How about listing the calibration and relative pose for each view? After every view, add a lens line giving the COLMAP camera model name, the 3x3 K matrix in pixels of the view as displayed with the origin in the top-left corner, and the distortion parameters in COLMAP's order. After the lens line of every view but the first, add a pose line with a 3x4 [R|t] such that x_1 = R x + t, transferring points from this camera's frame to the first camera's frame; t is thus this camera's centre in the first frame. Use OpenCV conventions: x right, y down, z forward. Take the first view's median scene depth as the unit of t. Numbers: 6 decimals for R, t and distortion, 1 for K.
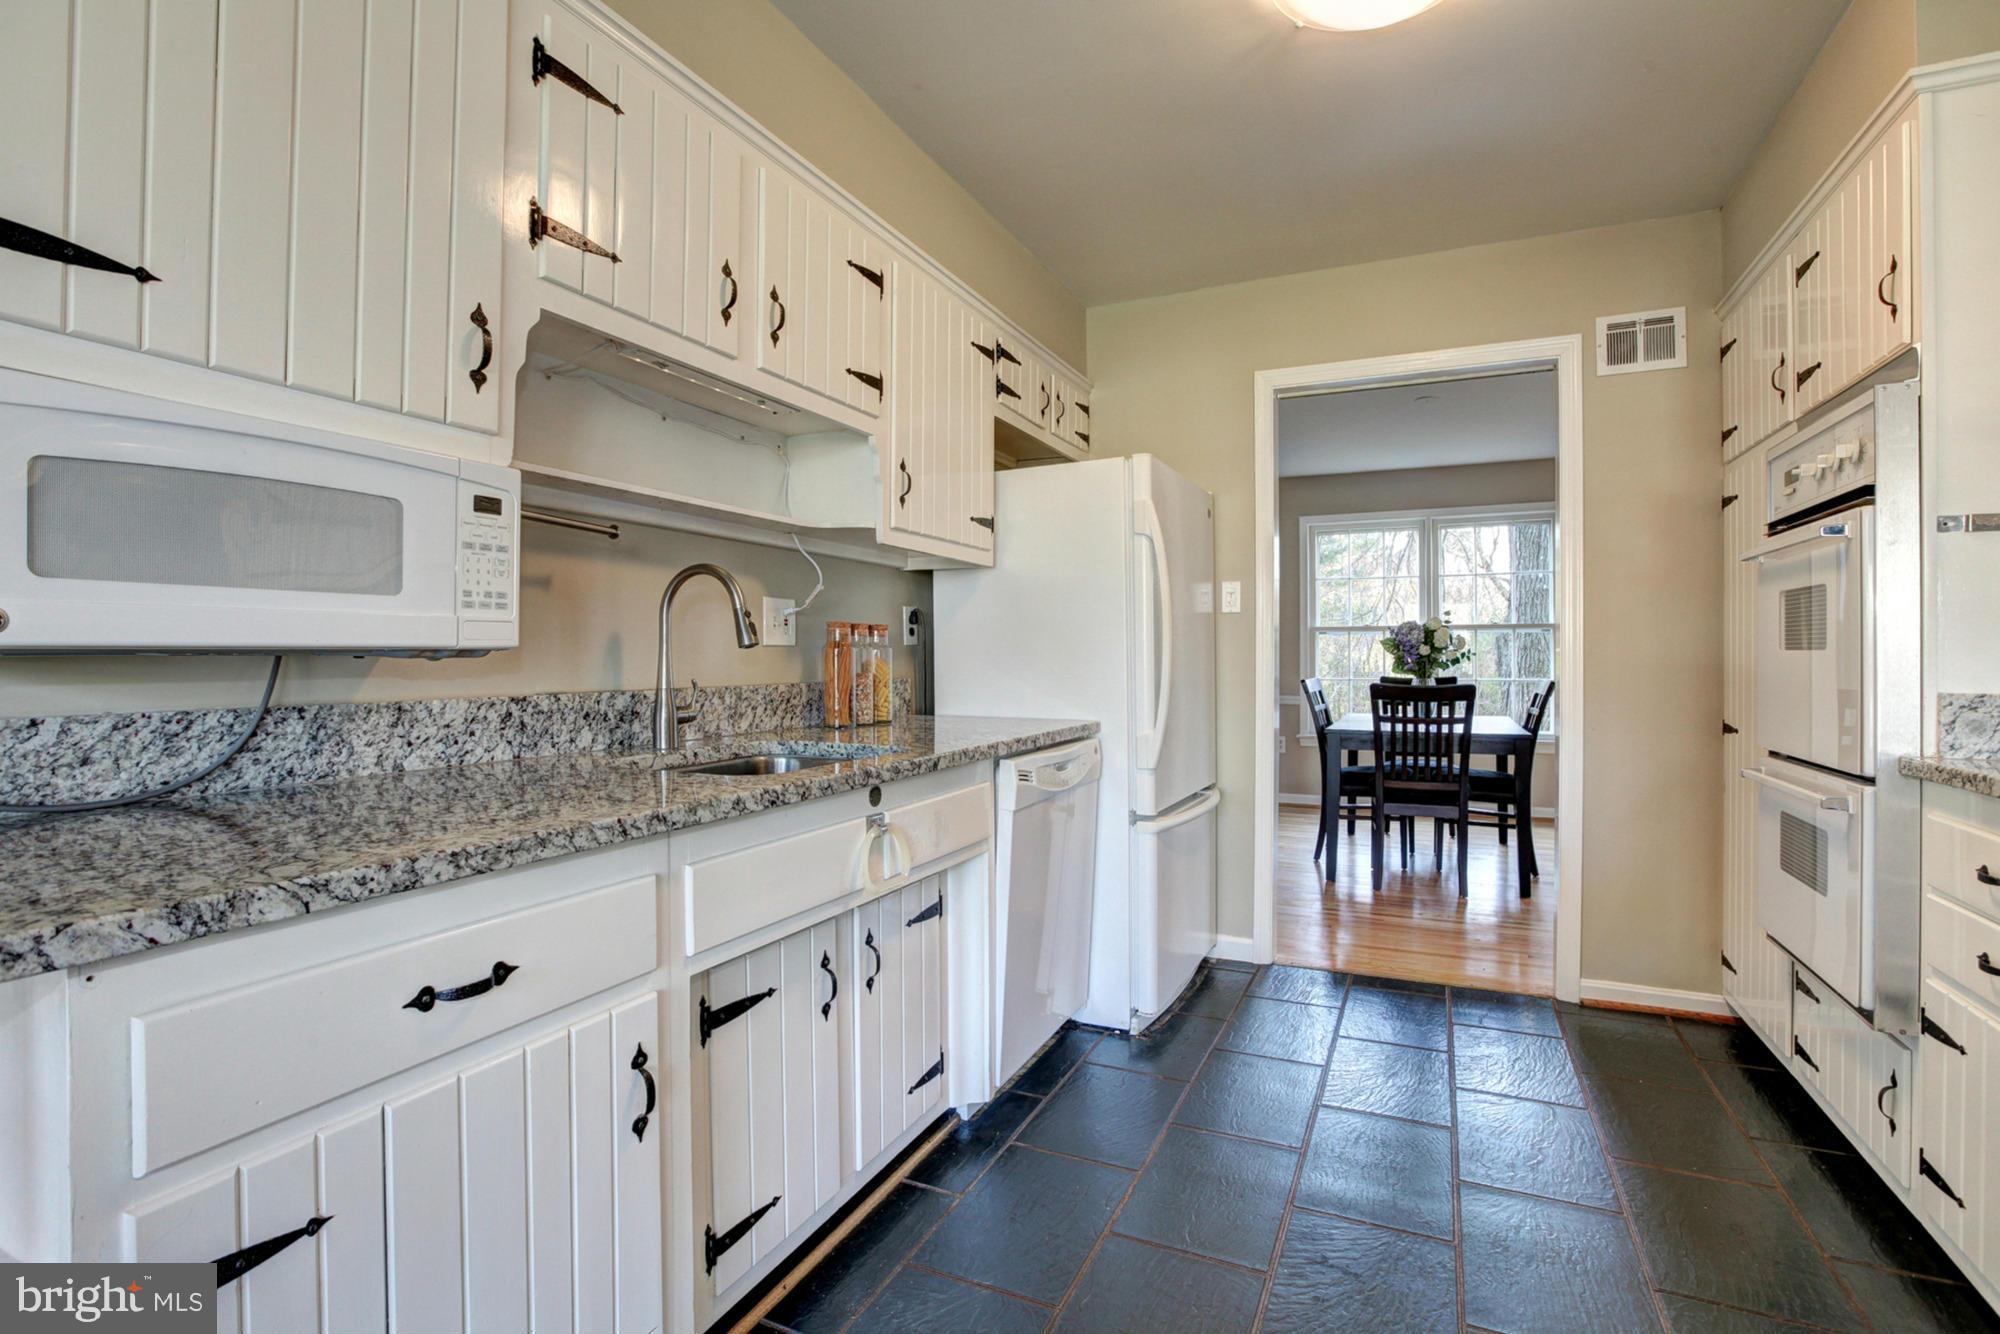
lens RADIAL K [[920.5, 0, 994.1], [0, 920.5, 656.1], [0, 0, 1]] dist [-0.028731, 0.004647]
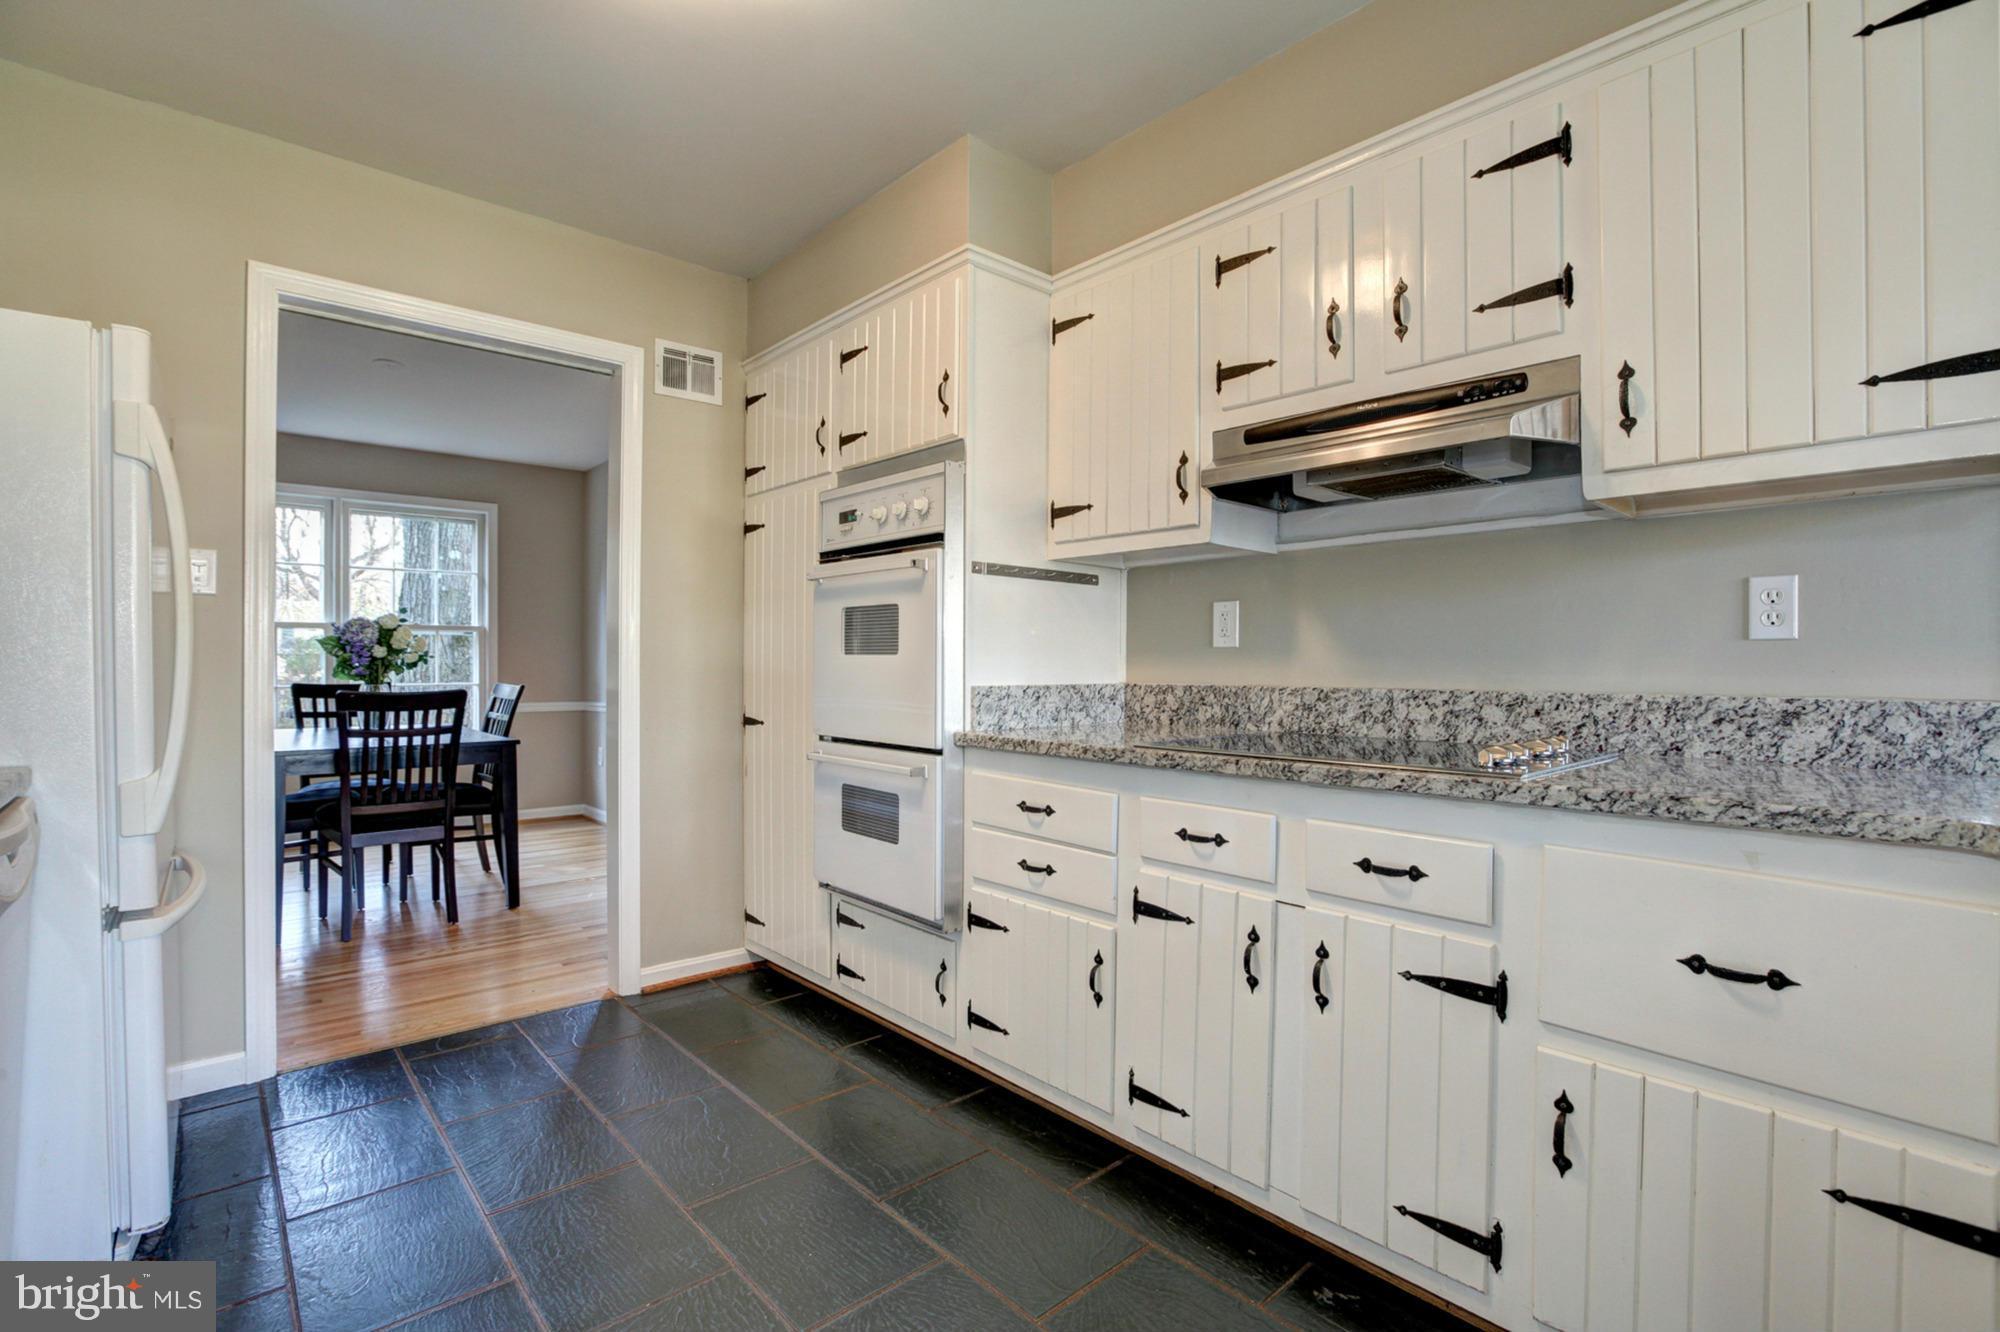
lens RADIAL K [[920.5, 0, 990.5], [0, 920.5, 669.5], [0, 0, 1]] dist [-0.028731, 0.004647]
pose [[0.400044, -0.004340, 0.916486, -0.155069], [-0.005007, 0.999964, 0.006921, 0.002823], [-0.916482, -0.007358, 0.400008, 0.218271]]
